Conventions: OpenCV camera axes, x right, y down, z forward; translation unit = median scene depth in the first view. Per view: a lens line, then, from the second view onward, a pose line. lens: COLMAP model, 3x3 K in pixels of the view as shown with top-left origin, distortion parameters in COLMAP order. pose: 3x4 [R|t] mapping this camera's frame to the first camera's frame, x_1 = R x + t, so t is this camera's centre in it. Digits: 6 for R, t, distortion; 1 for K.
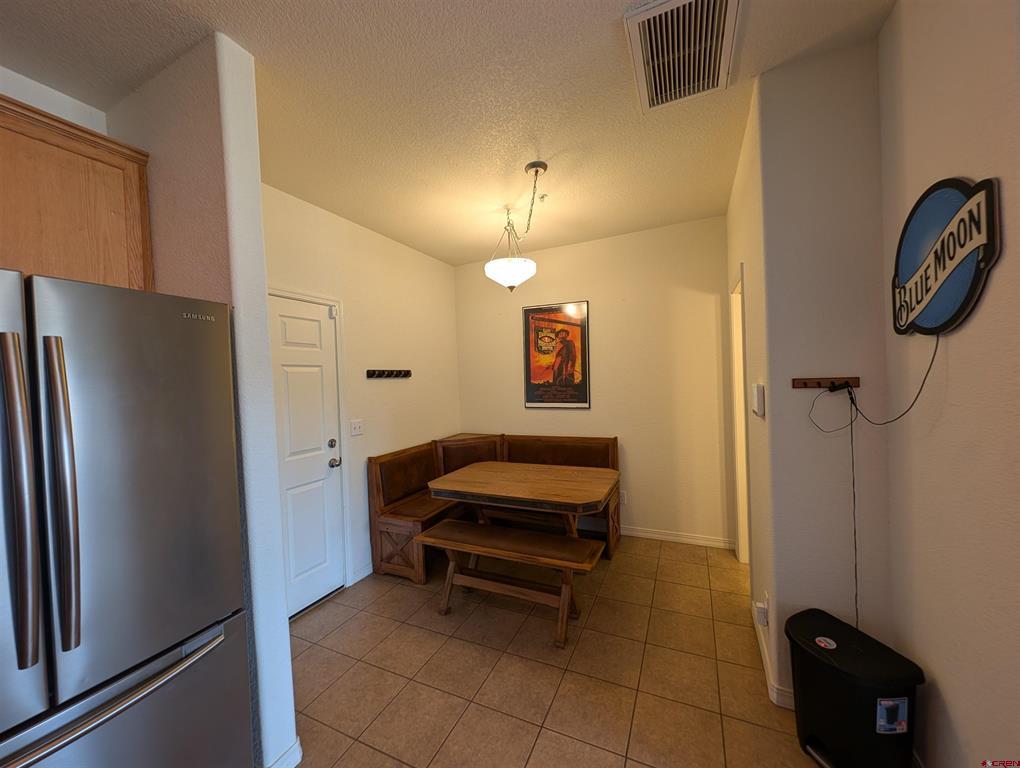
lens RADIAL K [[382.0, 0, 512.8], [0, 382.0, 382.5], [0, 0, 1]] dist [0.002391, -0.001145]
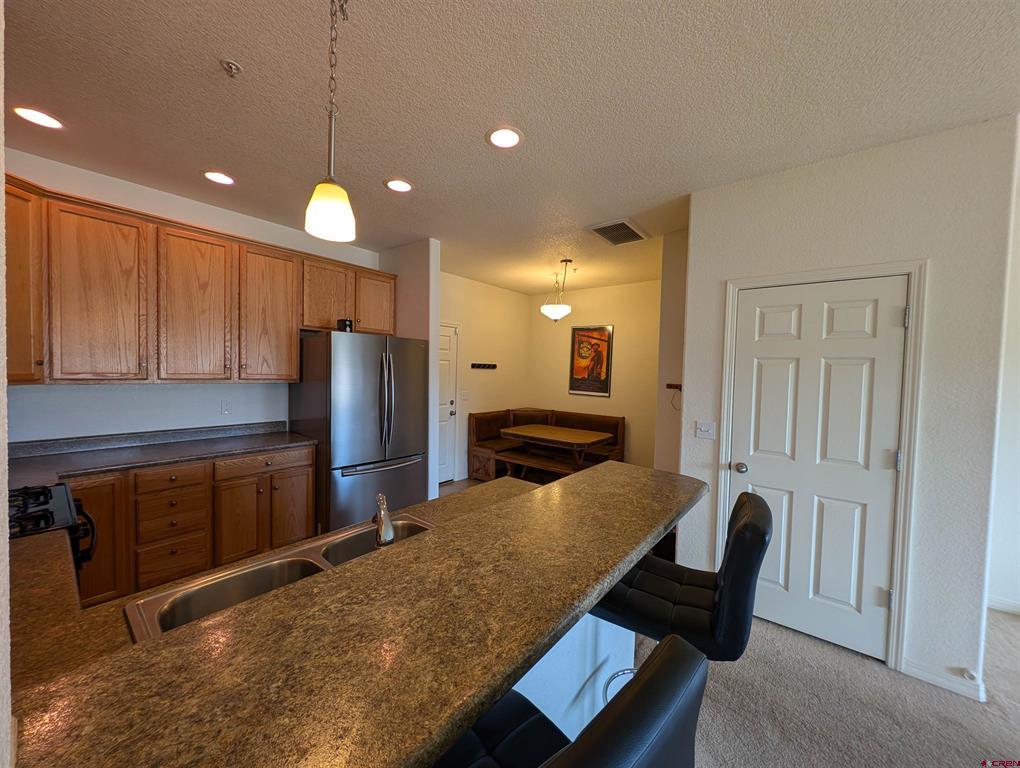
lens RADIAL K [[382.0, 0, 513.7], [0, 382.0, 382.6], [0, 0, 1]] dist [0.002391, -0.001145]
pose [[0.969899, 0.071819, -0.232676, 0.216863], [-0.065952, 0.997280, 0.032908, -0.015396], [0.234407, -0.016572, 0.971997, -0.653674]]
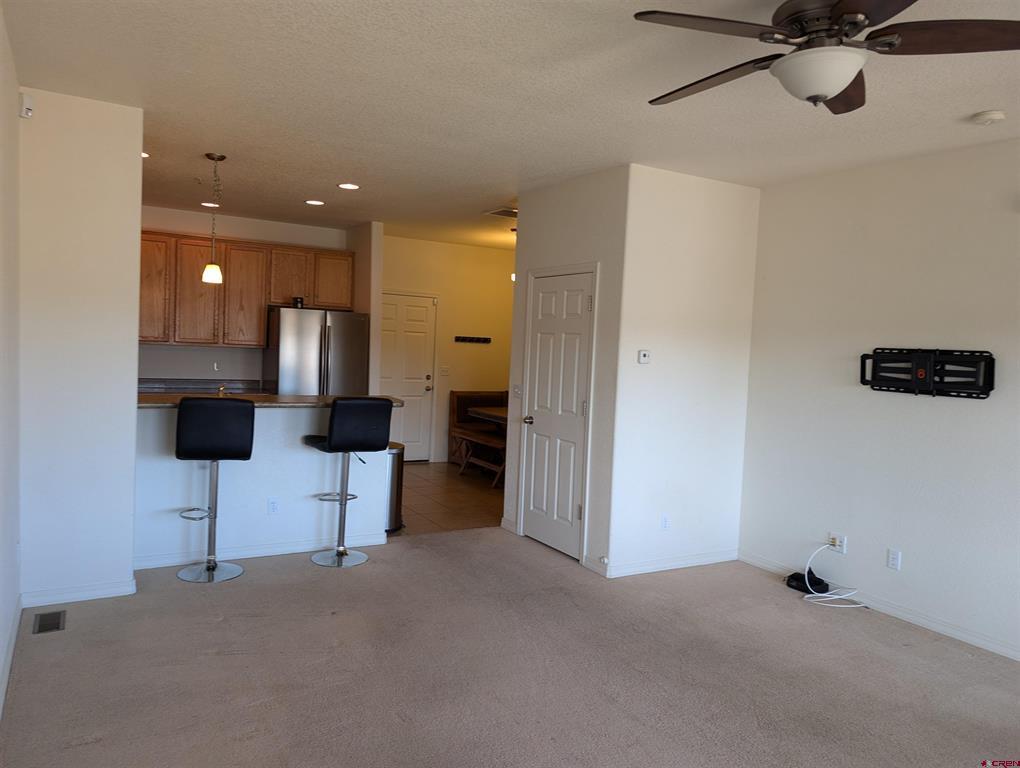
lens RADIAL K [[741.7, 0, 509.5], [0, 741.7, 385.3], [0, 0, 1]] dist [0.013772, -0.000785]
pose [[0.814361, 0.109658, -0.569905, 1.575167], [-0.084097, 0.993920, 0.071075, -0.067942], [0.574233, -0.009953, 0.818631, -1.393281]]
